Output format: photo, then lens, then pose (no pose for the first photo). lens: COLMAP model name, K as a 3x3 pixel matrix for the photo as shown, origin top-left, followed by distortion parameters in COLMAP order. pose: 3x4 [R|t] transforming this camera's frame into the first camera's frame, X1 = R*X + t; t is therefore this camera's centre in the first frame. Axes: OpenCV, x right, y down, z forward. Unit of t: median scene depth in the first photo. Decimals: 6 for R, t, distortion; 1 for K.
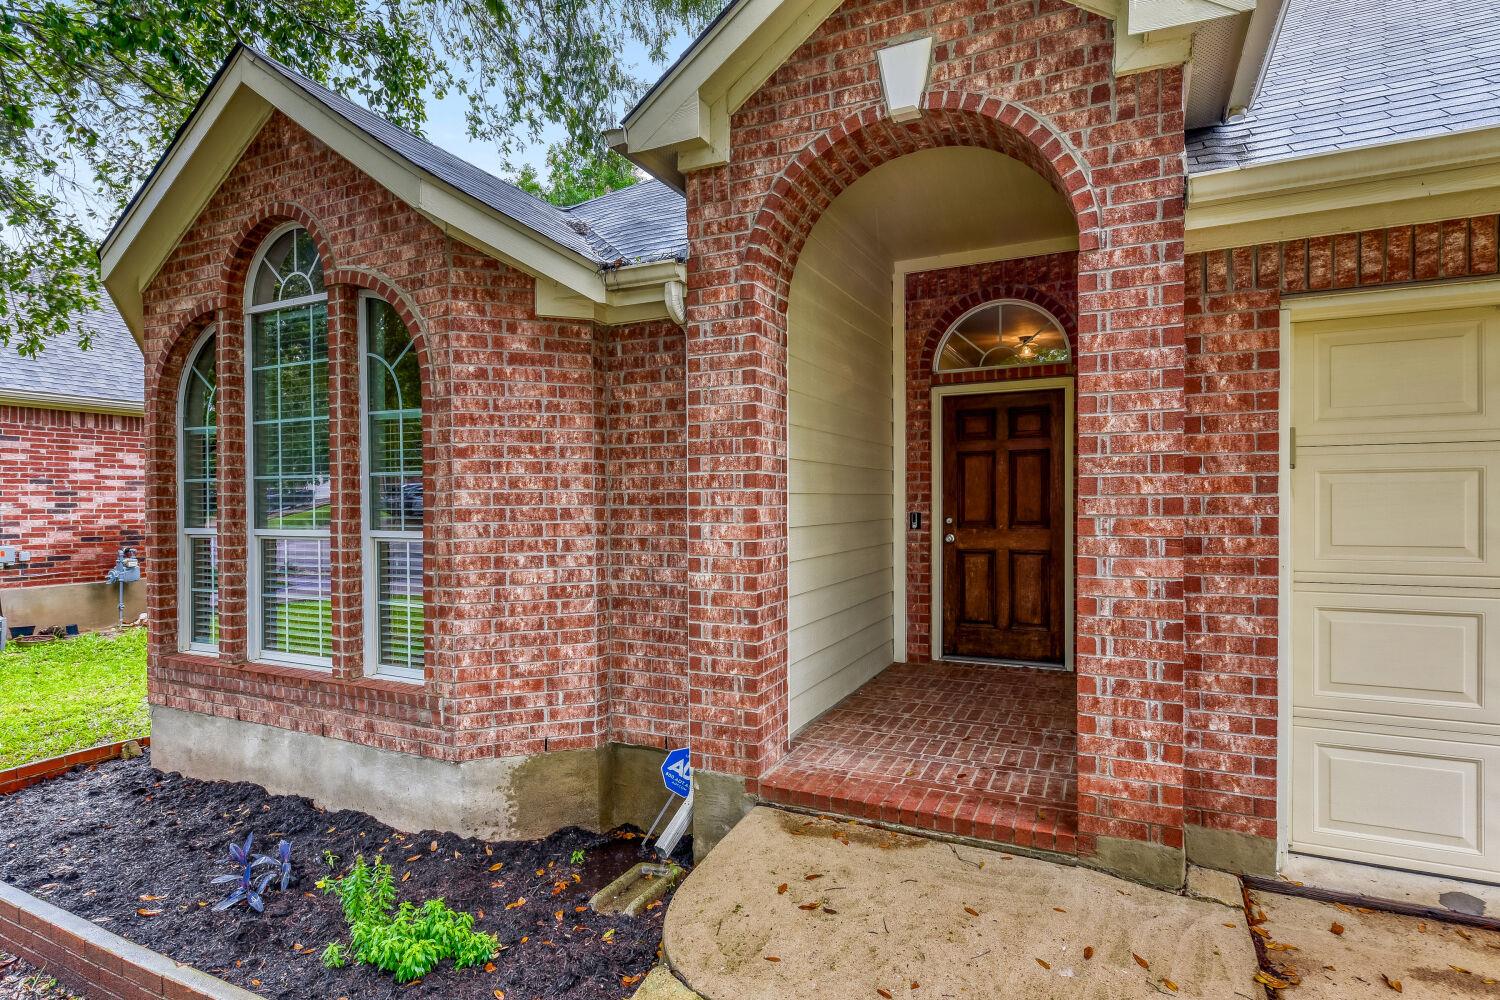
lens RADIAL K [[788.4, 0, 744.4], [0, 788.4, 490.4], [0, 0, 1]] dist [-0.000372, 0.000060]
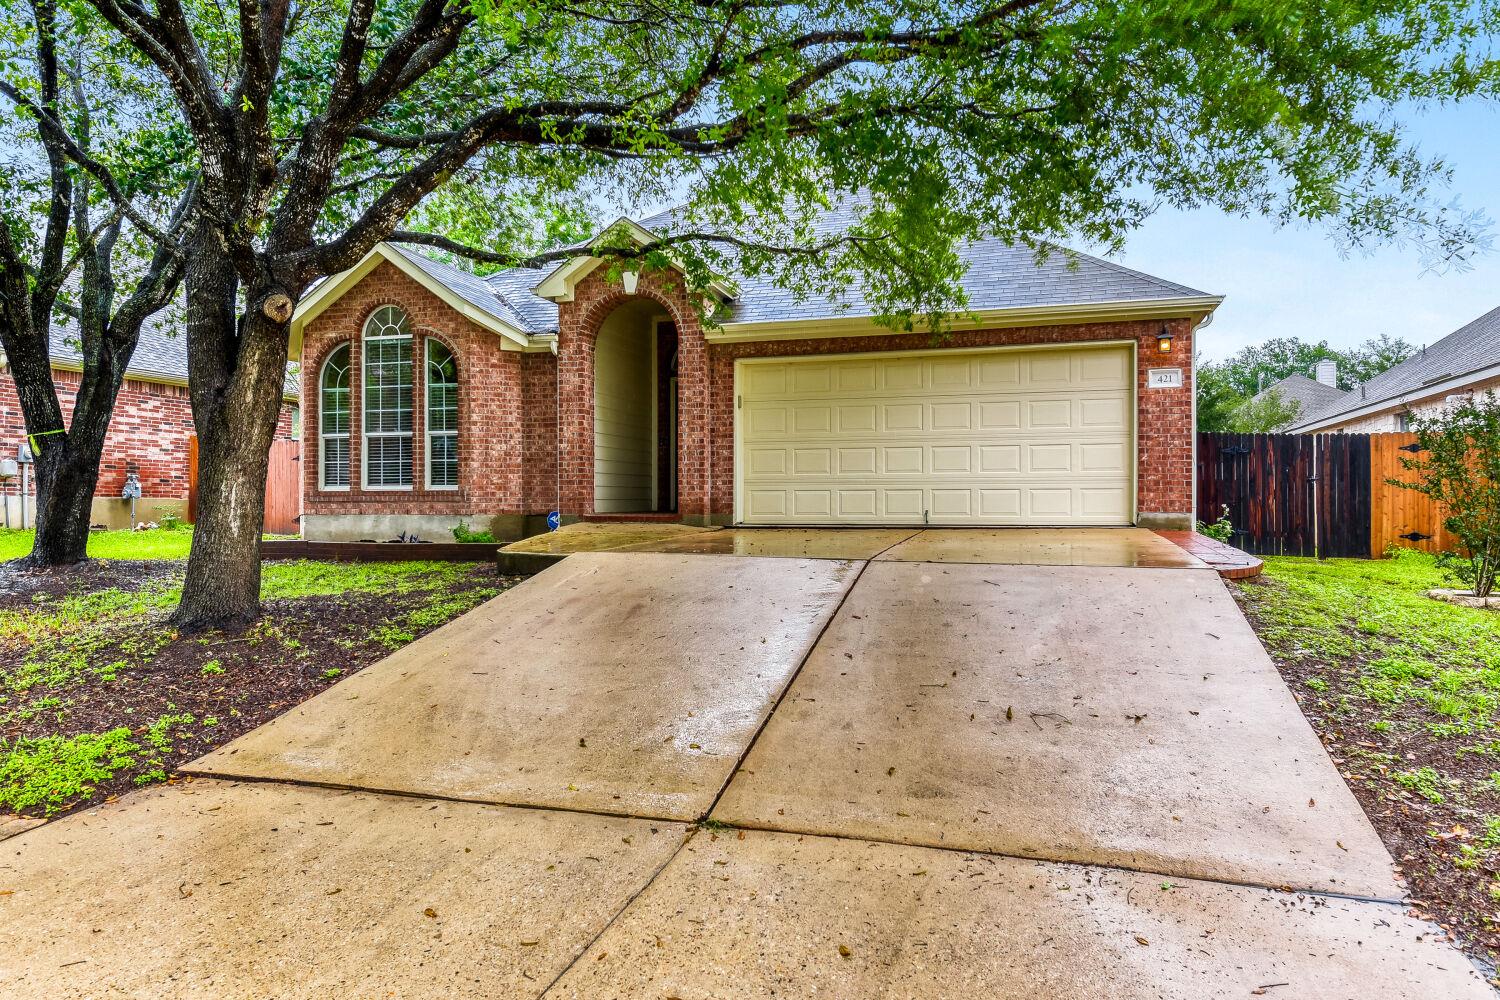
lens RADIAL K [[1044.0, 0, 738.4], [0, 1044.0, 512.6], [0, 0, 1]] dist [-0.003790, 0.000220]
pose [[0.989031, 0.004339, 0.147643, 0.014852], [-0.007589, 0.999741, 0.021455, 0.254866], [-0.147512, -0.022341, 0.988808, -2.696121]]
